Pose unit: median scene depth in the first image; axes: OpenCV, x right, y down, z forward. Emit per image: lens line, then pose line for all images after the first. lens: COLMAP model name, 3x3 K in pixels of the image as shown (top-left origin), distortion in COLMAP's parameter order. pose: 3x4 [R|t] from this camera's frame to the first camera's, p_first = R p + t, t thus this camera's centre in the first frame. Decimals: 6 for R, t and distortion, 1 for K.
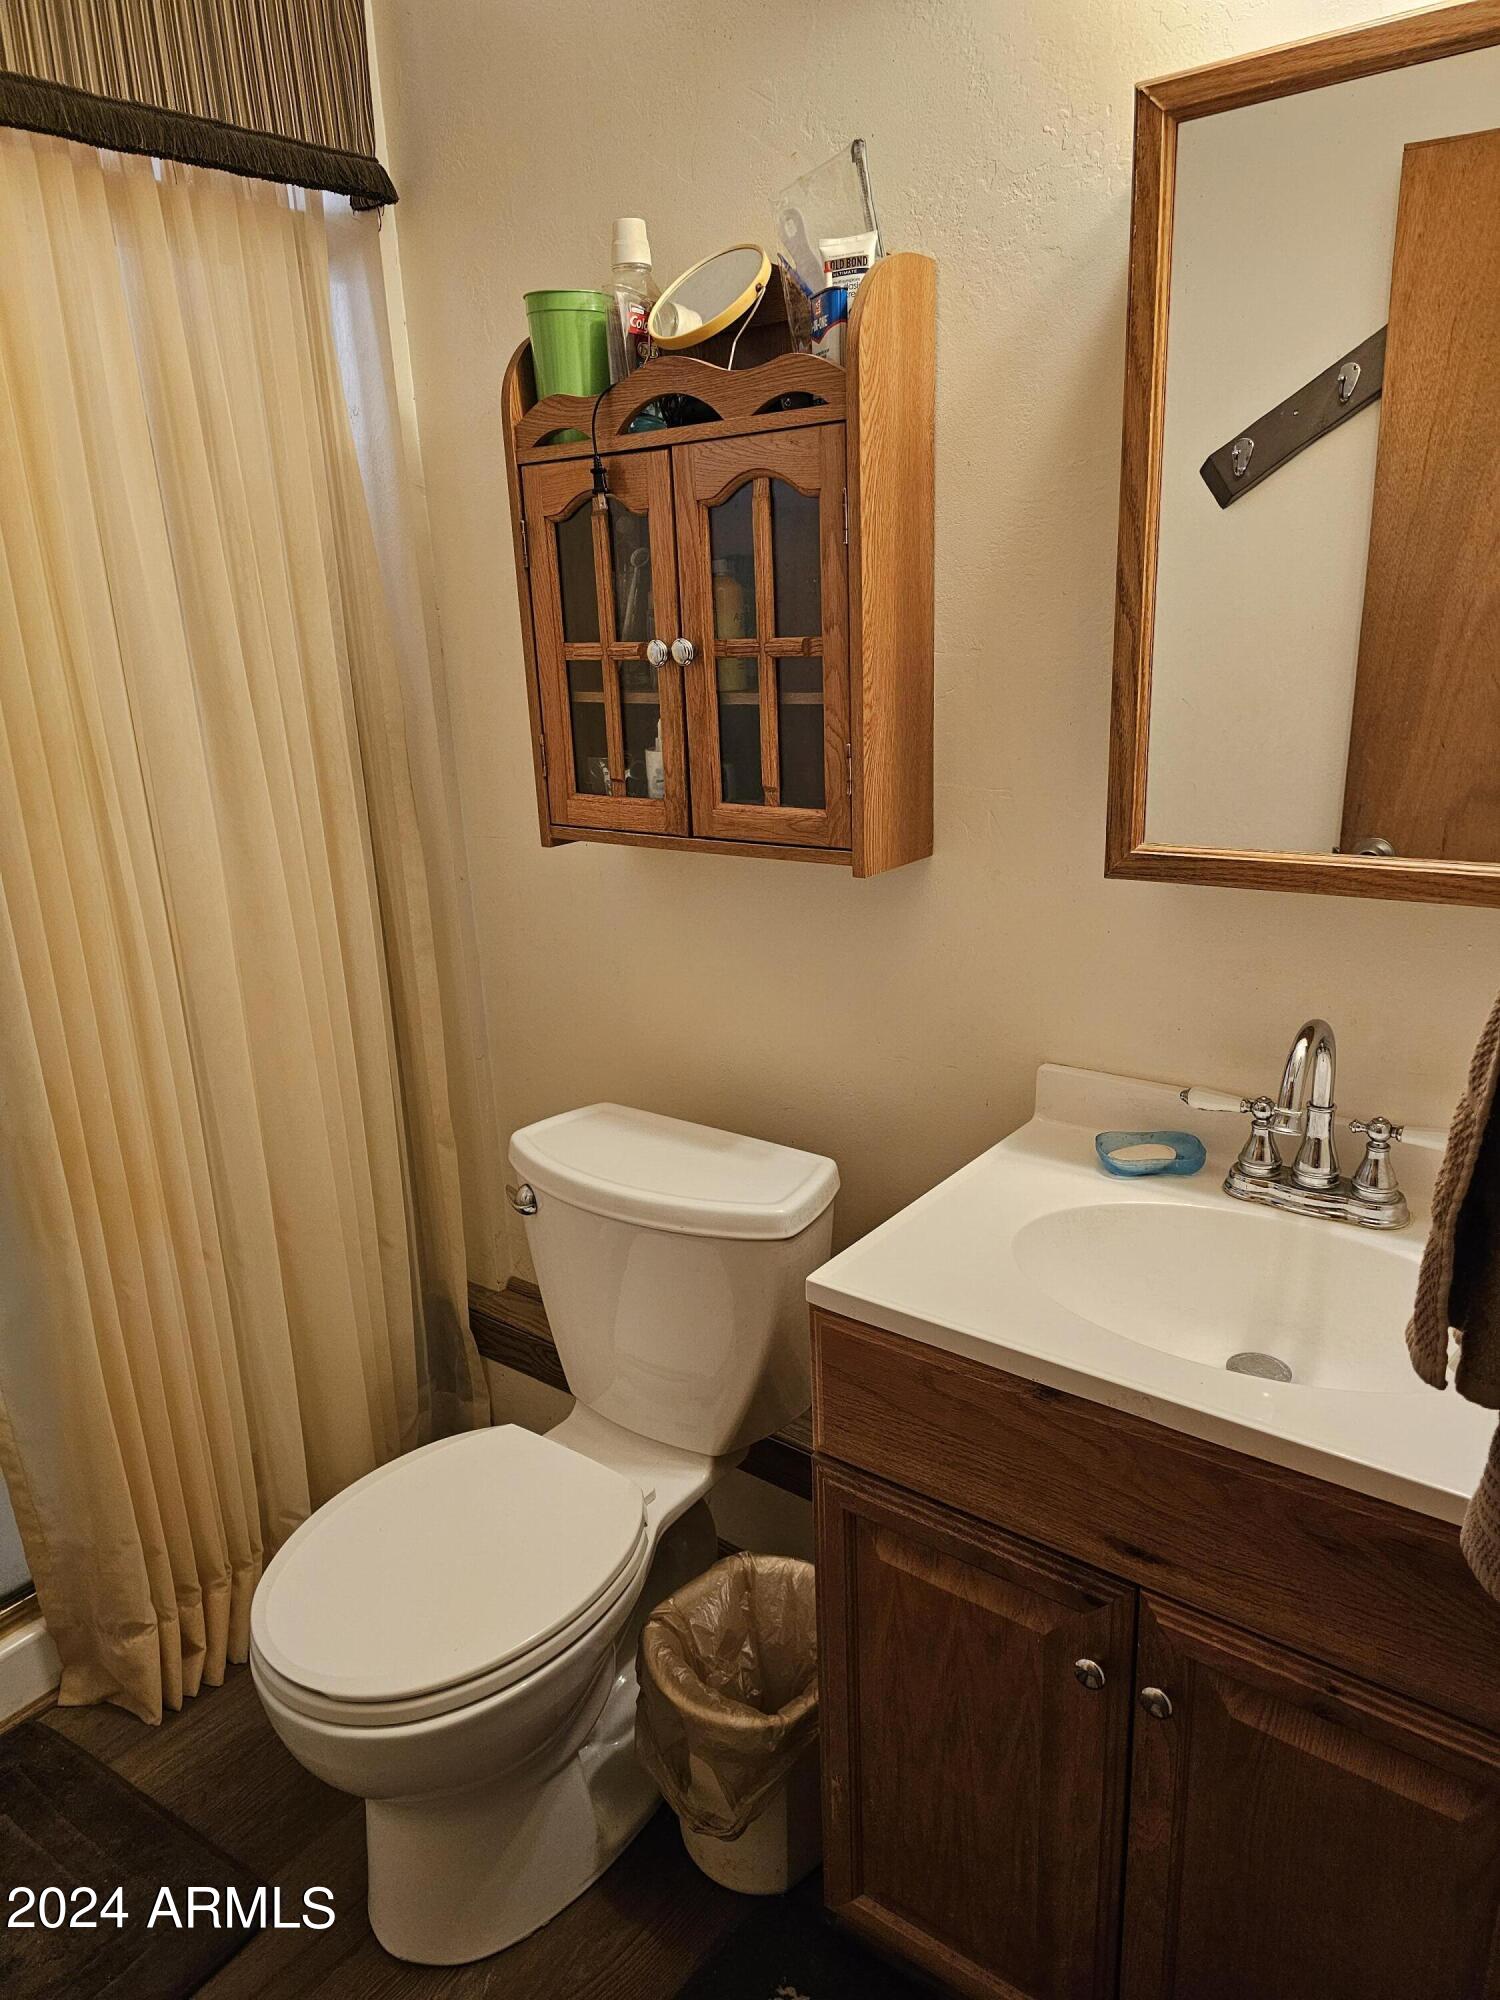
lens RADIAL K [[1338.7, 0, 752.9], [0, 1338.7, 1007.1], [0, 0, 1]] dist [0.060525, -0.055322]
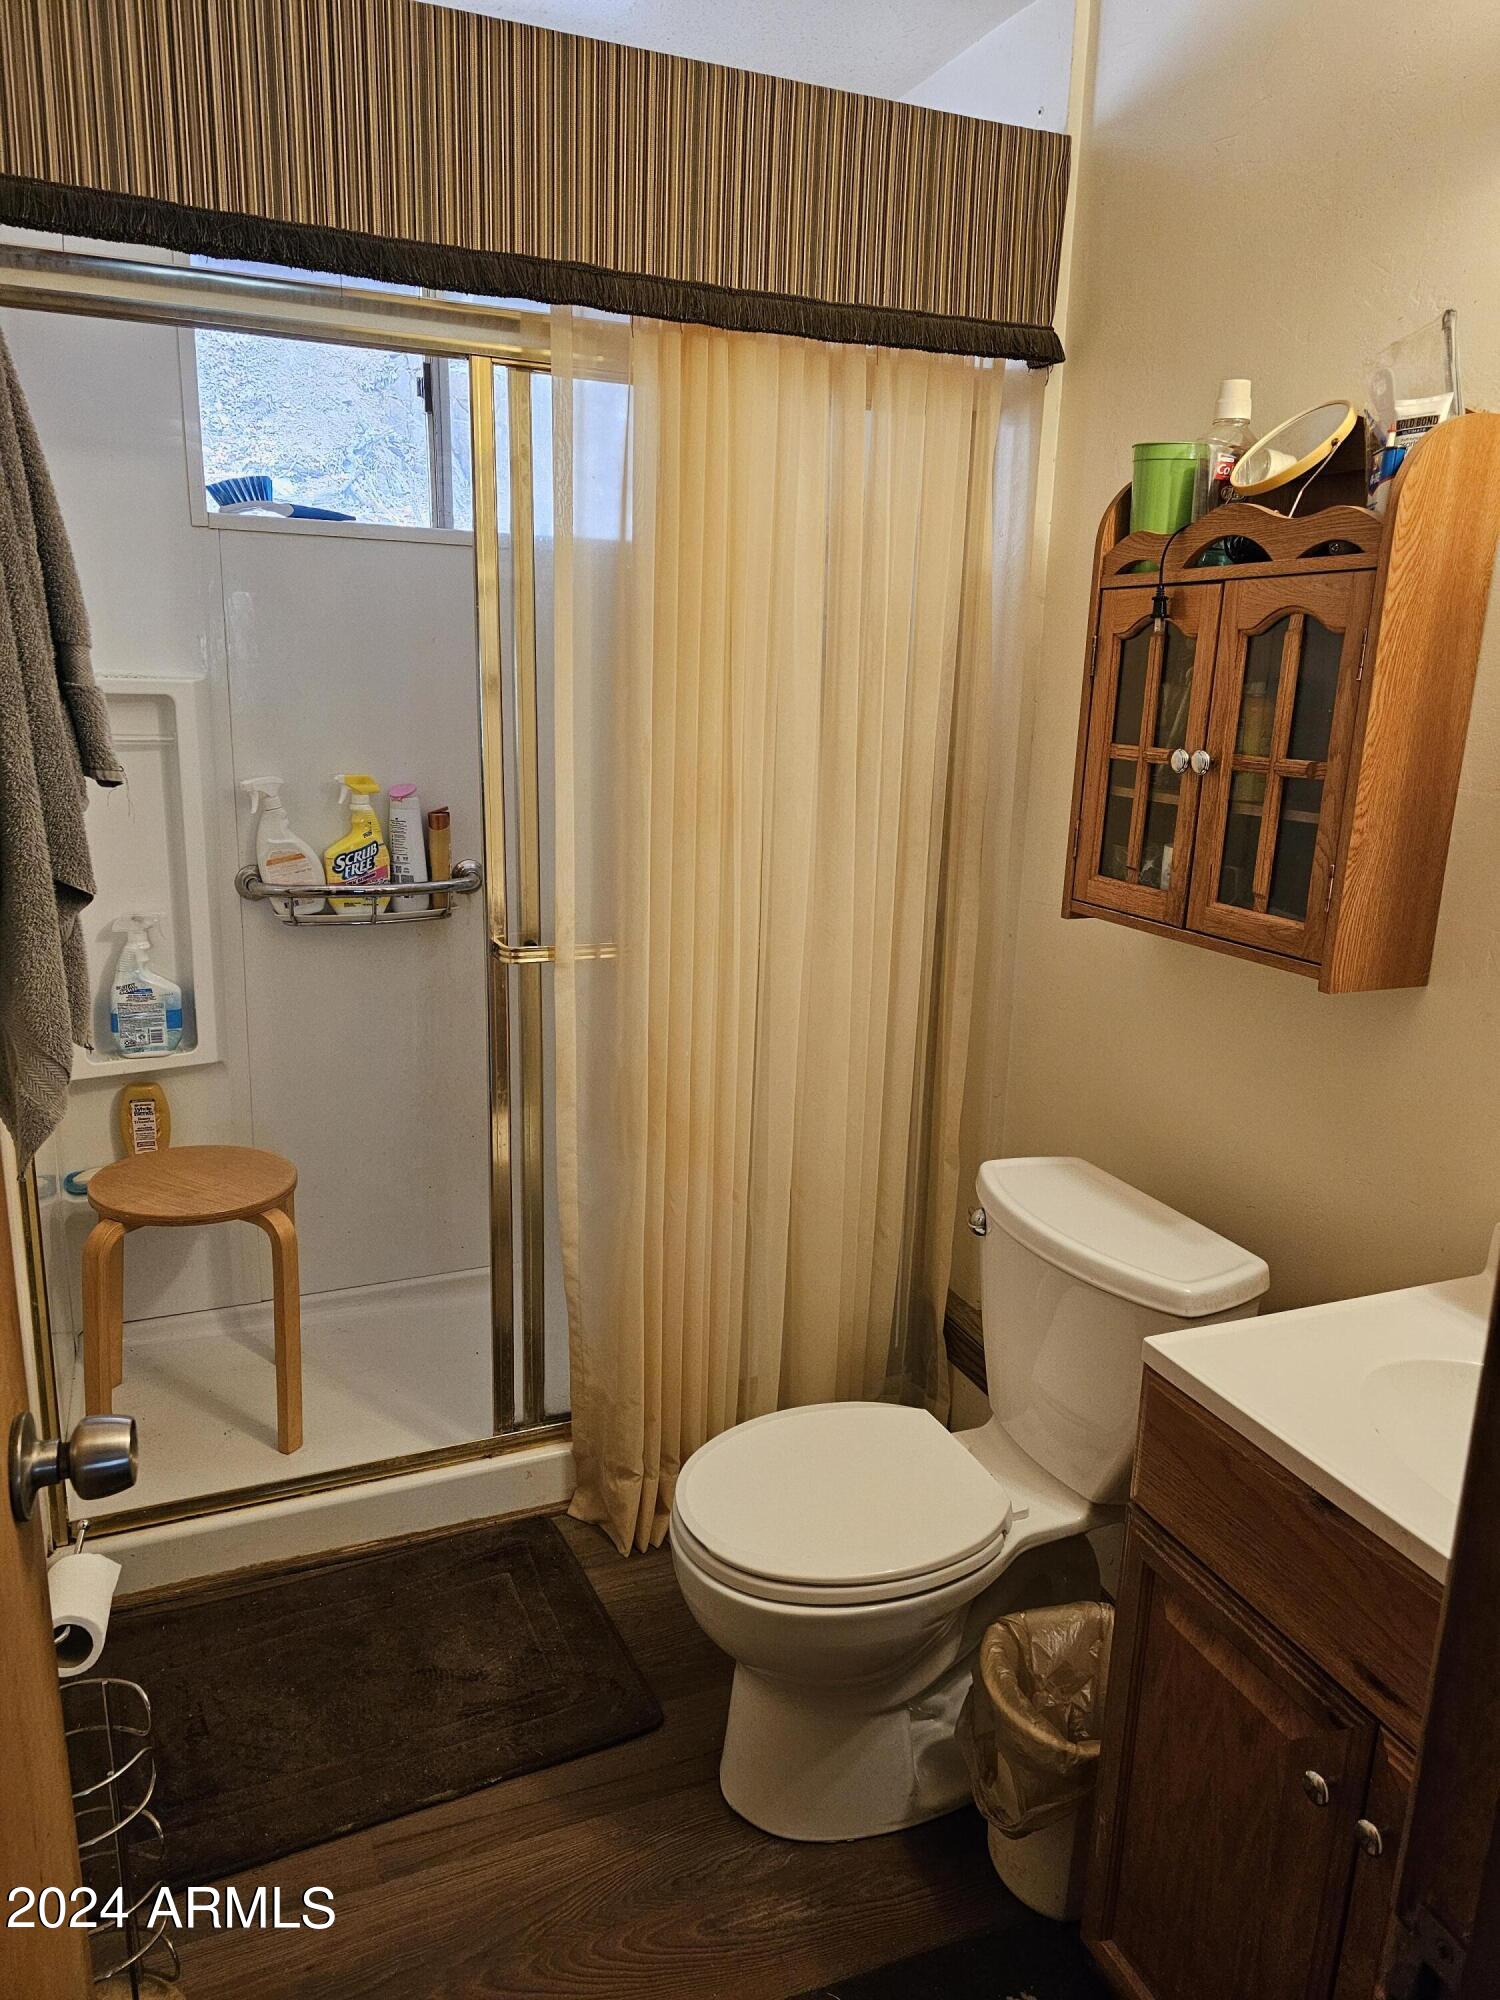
lens RADIAL K [[1338.7, 0, 766.7], [0, 1338.7, 989.3], [0, 0, 1]] dist [0.060525, -0.055322]
pose [[0.867491, 0.182119, -0.462917, 0.175564], [-0.208011, 0.978114, -0.005001, -0.004425], [0.451874, 0.100630, 0.886388, -0.108983]]
